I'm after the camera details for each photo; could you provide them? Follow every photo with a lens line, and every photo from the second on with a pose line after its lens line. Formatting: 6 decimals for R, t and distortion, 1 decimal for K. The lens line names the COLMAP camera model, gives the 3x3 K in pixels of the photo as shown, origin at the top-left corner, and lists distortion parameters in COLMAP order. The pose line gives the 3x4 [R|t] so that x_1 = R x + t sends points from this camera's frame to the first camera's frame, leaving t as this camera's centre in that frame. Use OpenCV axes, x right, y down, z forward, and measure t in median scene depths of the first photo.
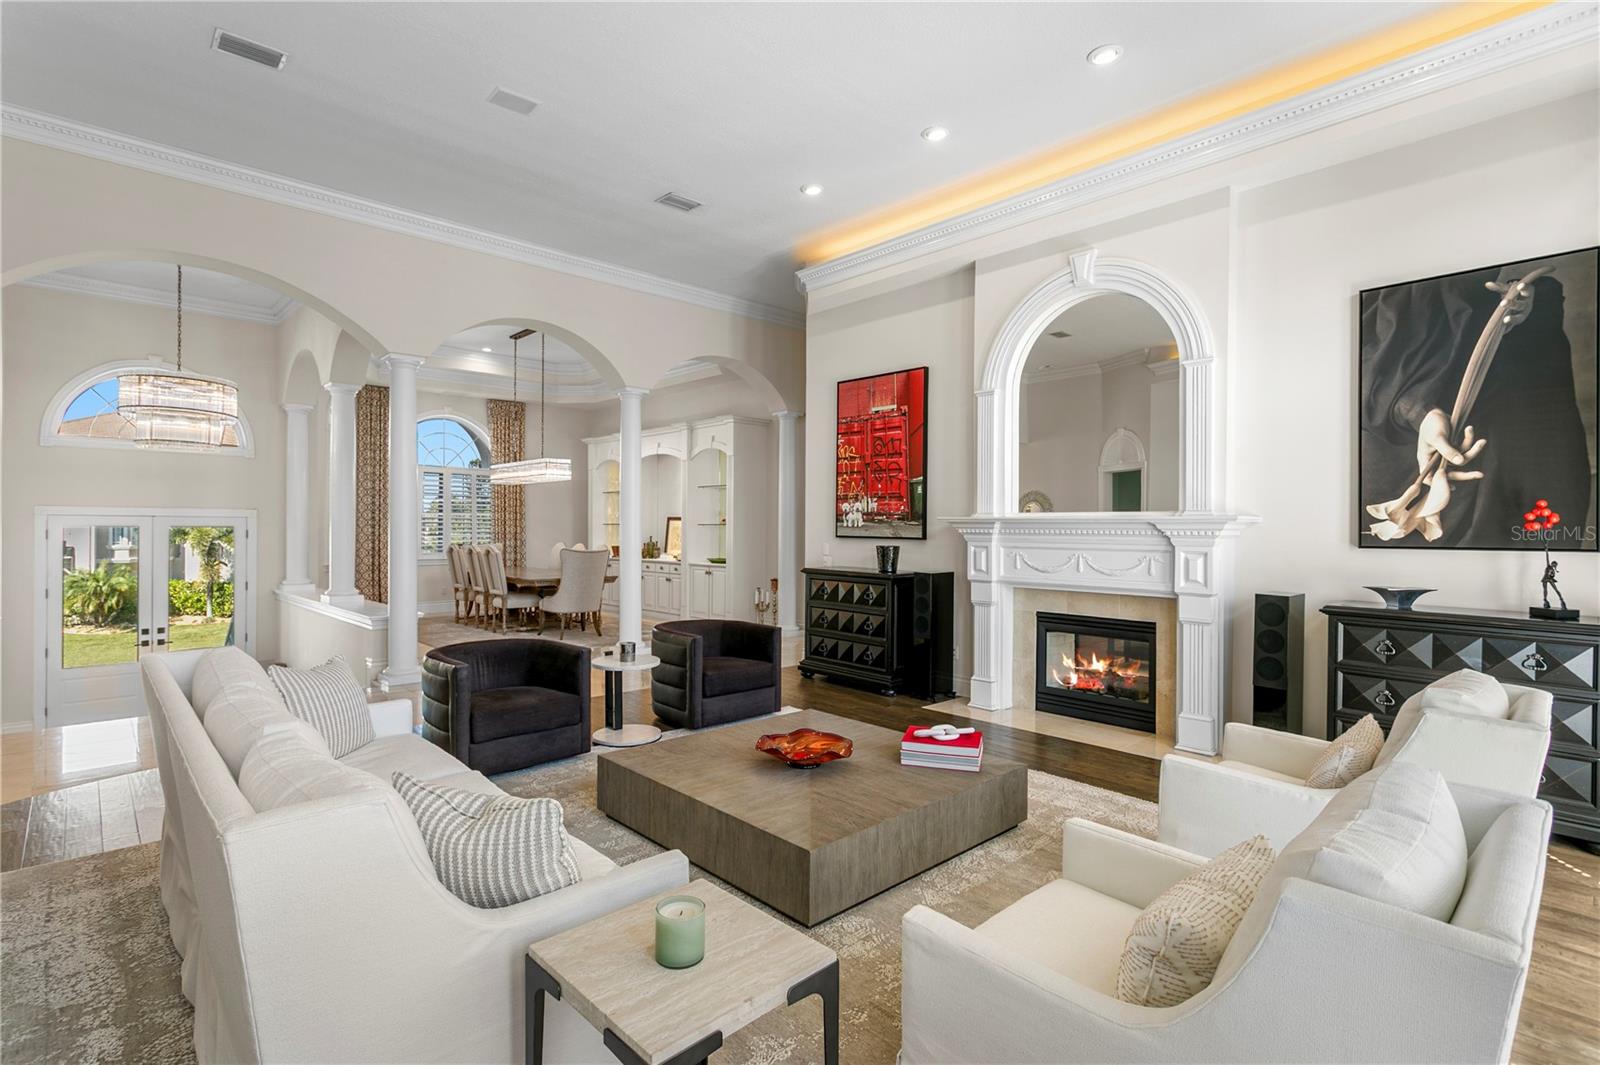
lens RADIAL K [[772.5, 0, 778.2], [0, 772.5, 526.7], [0, 0, 1]] dist [0.012016, -0.000485]
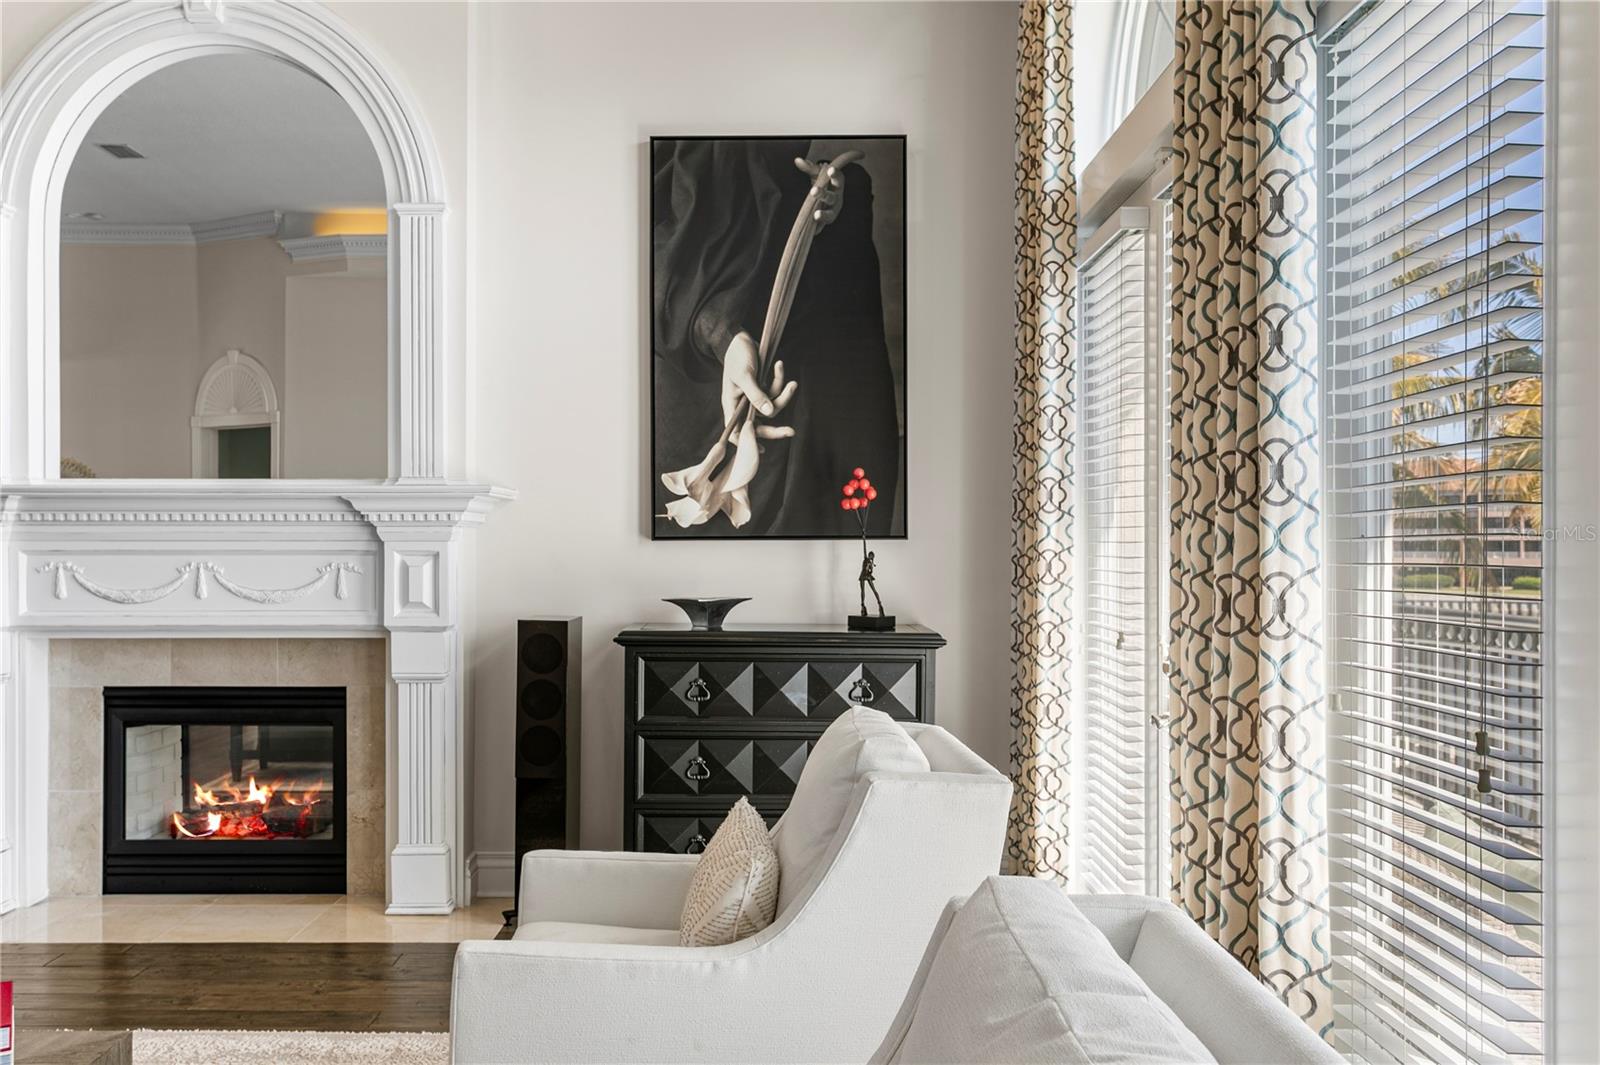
lens RADIAL K [[1323.1, 0, 792.7], [0, 1323.1, 547.4], [0, 0, 1]] dist [-0.001703, 0.004329]
pose [[0.668834, -0.007213, 0.743377, 0.015746], [0.004080, 0.999973, 0.006032, 0.025059], [-0.743401, -0.001001, 0.668845, 0.172246]]
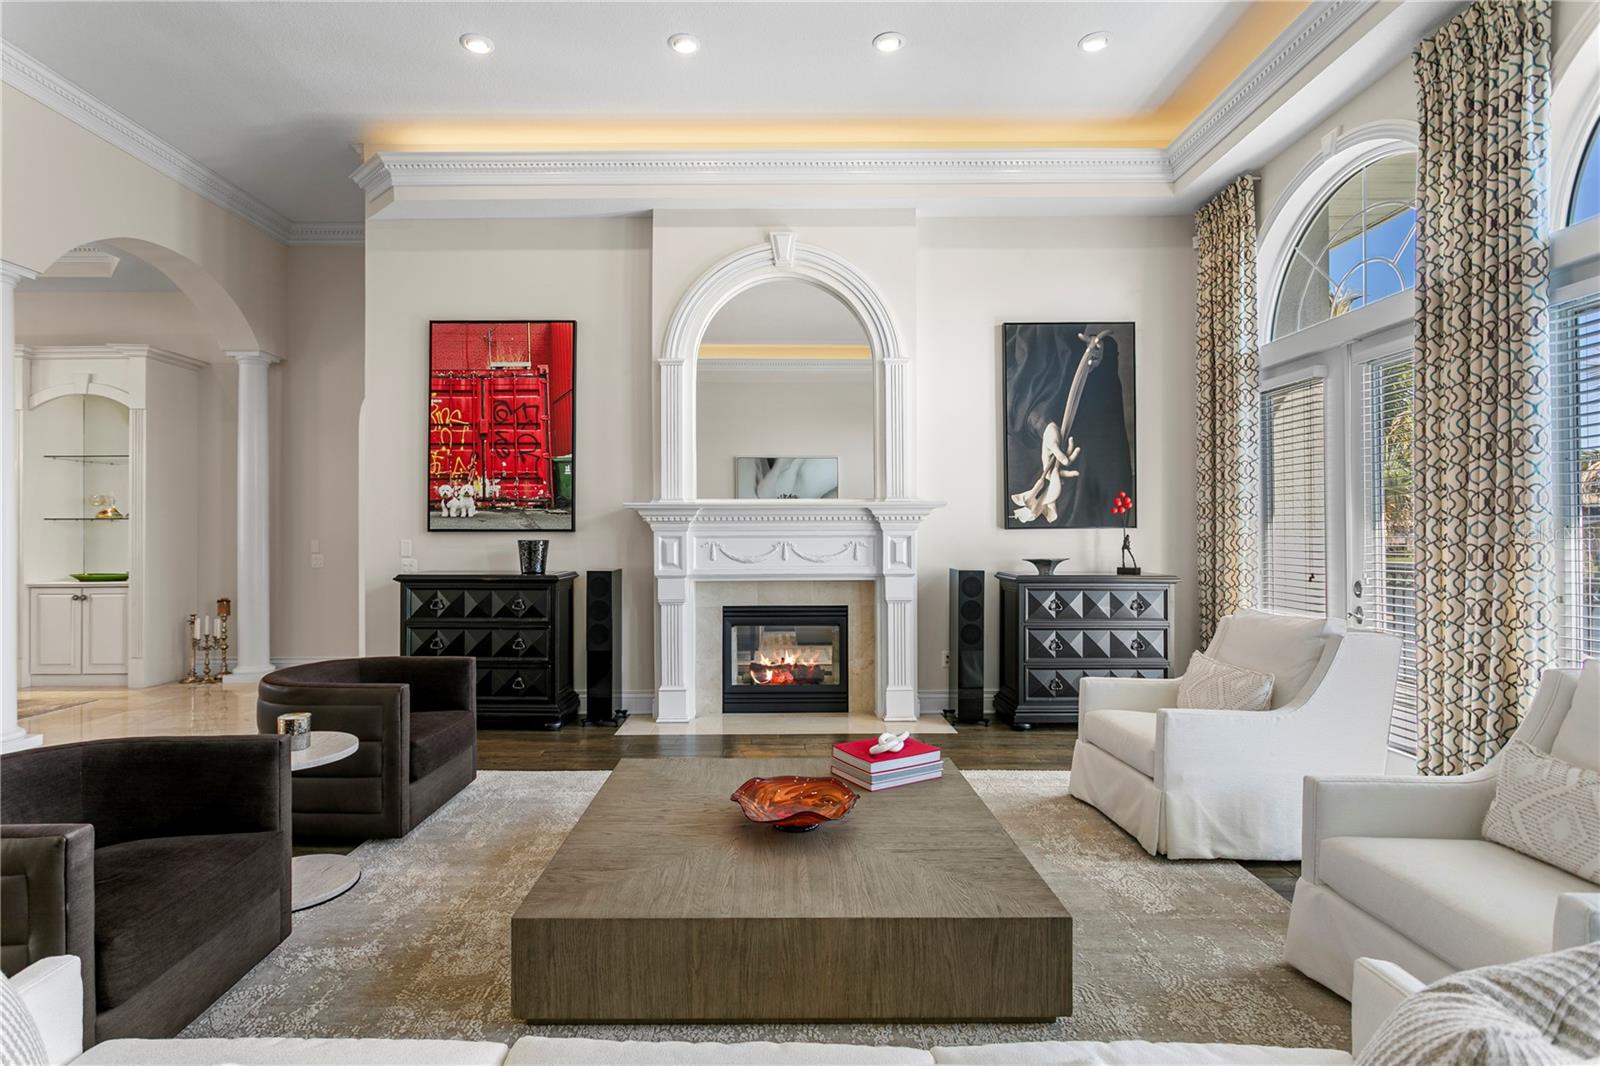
lens RADIAL K [[793.2, 0, 782.7], [0, 793.2, 527.9], [0, 0, 1]] dist [-0.018565, 0.012066]
pose [[0.670043, -0.005678, 0.742301, -0.395885], [0.008868, 0.999961, -0.000355, 0.020687], [-0.742269, 0.006821, 0.670067, 0.381511]]
